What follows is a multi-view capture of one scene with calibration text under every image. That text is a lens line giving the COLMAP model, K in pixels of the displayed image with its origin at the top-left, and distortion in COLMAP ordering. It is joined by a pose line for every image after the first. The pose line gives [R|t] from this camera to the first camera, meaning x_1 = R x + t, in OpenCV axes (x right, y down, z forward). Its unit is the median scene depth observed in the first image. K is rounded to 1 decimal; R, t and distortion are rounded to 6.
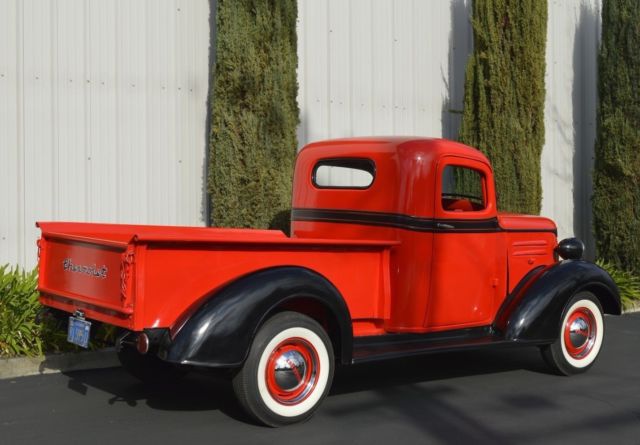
lens RADIAL K [[828.0, 0, 320.0], [0, 828.0, 222.5], [0, 0, 1]] dist [0.031534, 0.015311]
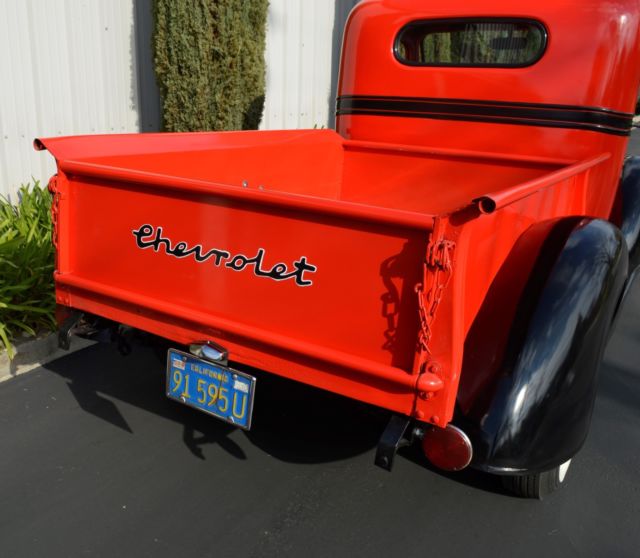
lens RADIAL K [[700.1, 0, 320.0], [0, 700.1, 279.0], [0, 0, 1]] dist [0.003062, -0.014145]
pose [[0.965781, -0.073620, 0.248690, -0.172574], [0.009303, 0.968083, 0.250455, -0.012749], [-0.259192, -0.239571, 0.935642, 0.338214]]
